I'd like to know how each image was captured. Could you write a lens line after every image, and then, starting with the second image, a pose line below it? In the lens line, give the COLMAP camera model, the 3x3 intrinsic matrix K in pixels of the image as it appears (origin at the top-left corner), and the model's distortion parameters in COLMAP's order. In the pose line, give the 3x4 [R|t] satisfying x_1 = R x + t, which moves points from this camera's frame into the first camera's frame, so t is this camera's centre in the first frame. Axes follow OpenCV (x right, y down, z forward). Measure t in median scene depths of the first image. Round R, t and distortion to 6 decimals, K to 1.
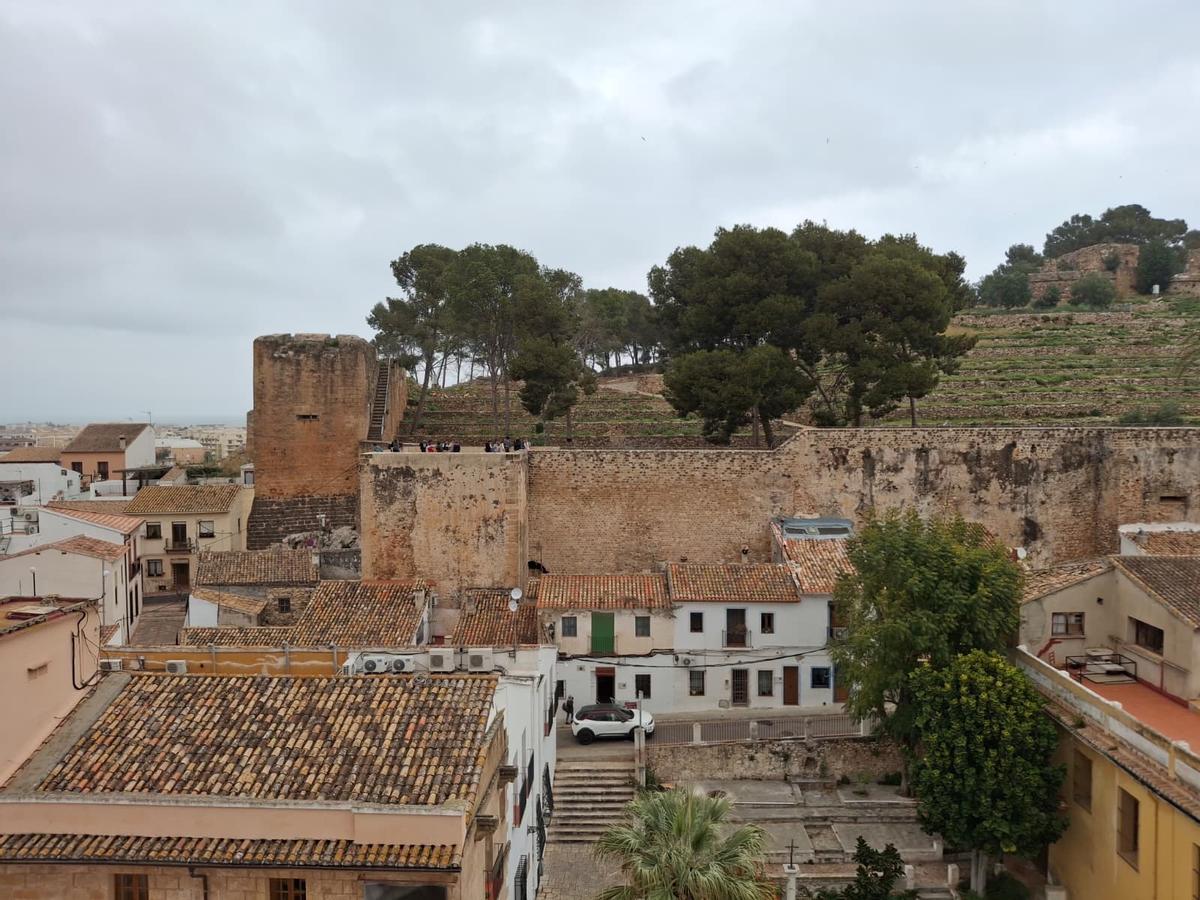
lens RADIAL K [[882.9, 0, 601.5], [0, 882.9, 453.2], [0, 0, 1]] dist [0.092407, -0.171189]
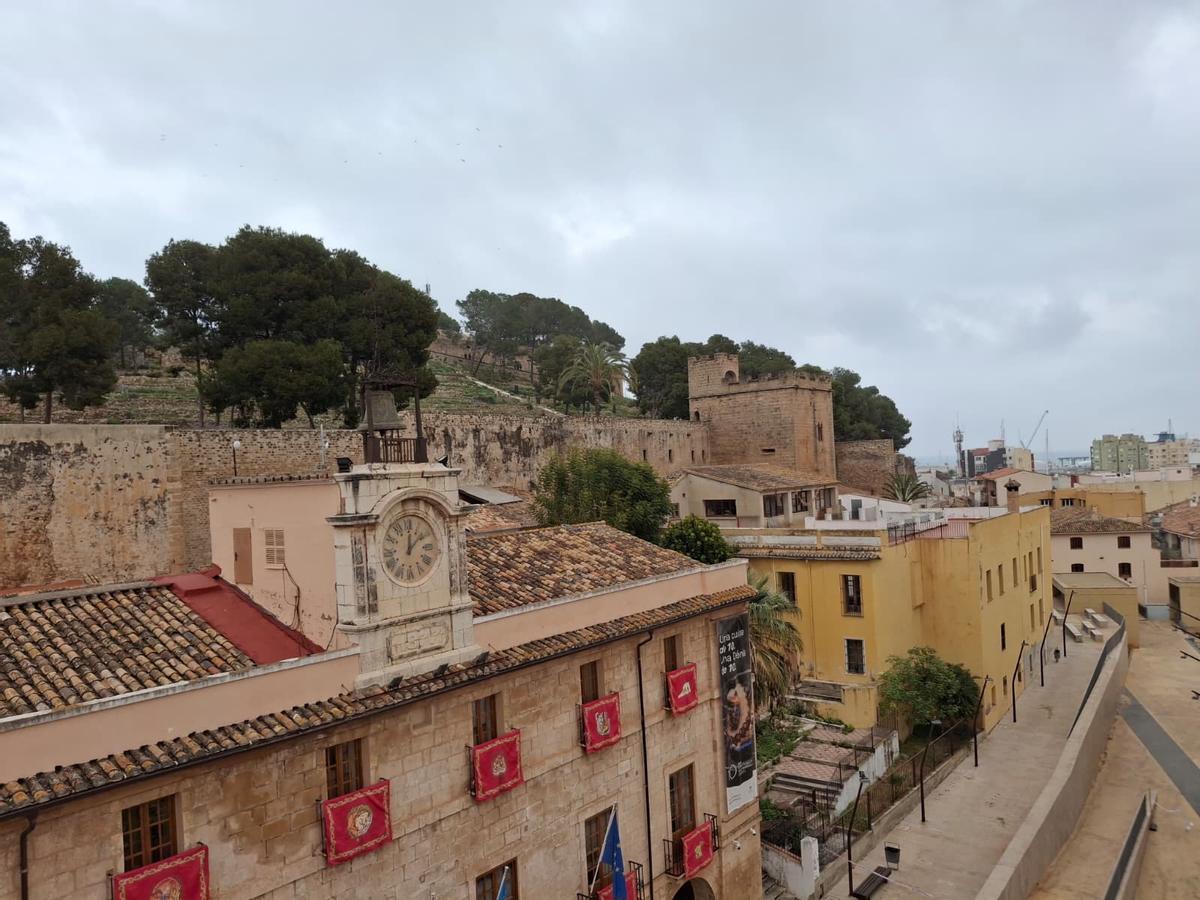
lens RADIAL K [[882.9, 0, 601.5], [0, 882.9, 453.2], [0, 0, 1]] dist [0.092407, -0.171189]
pose [[0.588343, -0.012514, 0.808515, -0.553267], [0.084818, 0.995319, -0.046315, 0.102805], [-0.804151, 0.095826, 0.586651, 0.124449]]
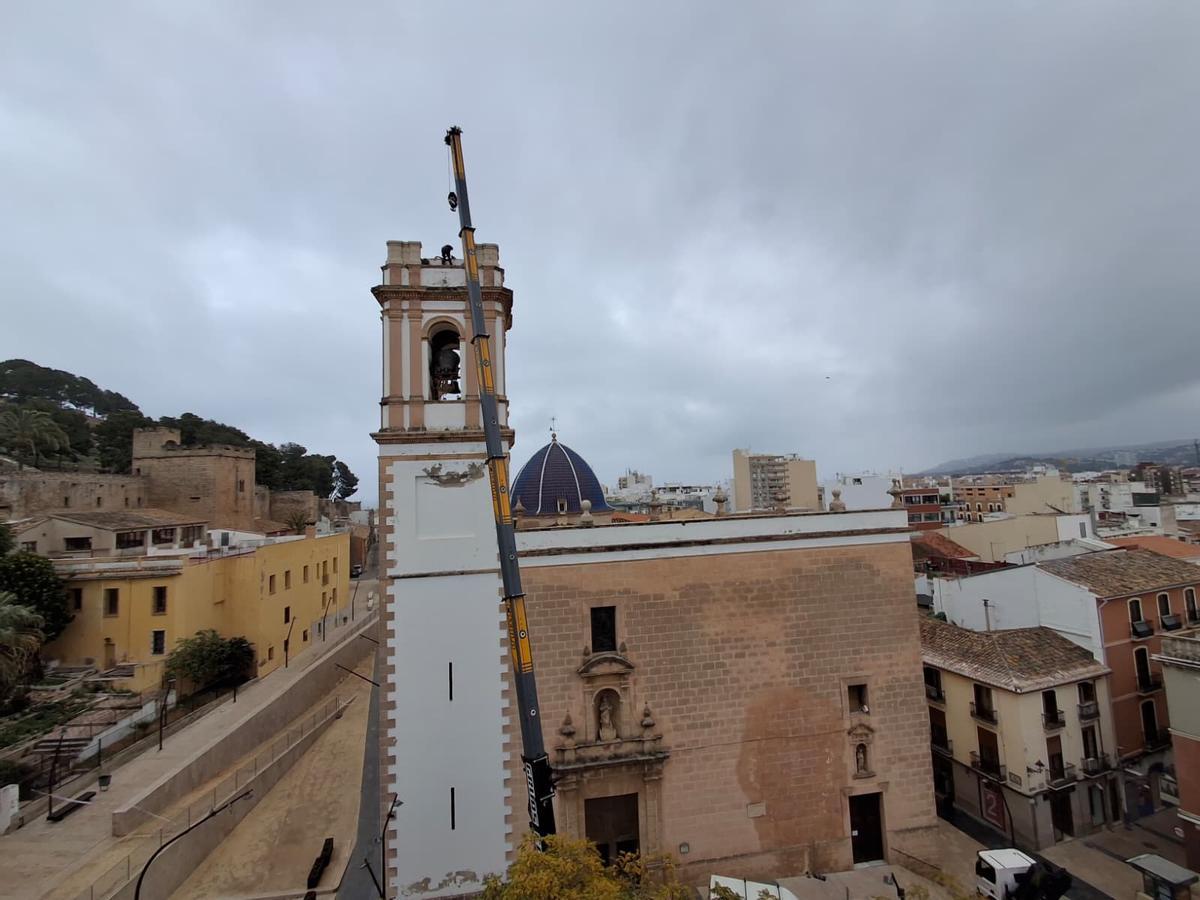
lens RADIAL K [[548.3, 0, 598.5], [0, 548.3, 439.1], [0, 0, 1]] dist [0.001761, -0.000270]
pose [[-0.056726, 0.095103, 0.993850, -0.560169], [0.084618, 0.992329, -0.090128, 0.115145], [-0.994797, 0.078985, -0.064338, -0.159418]]
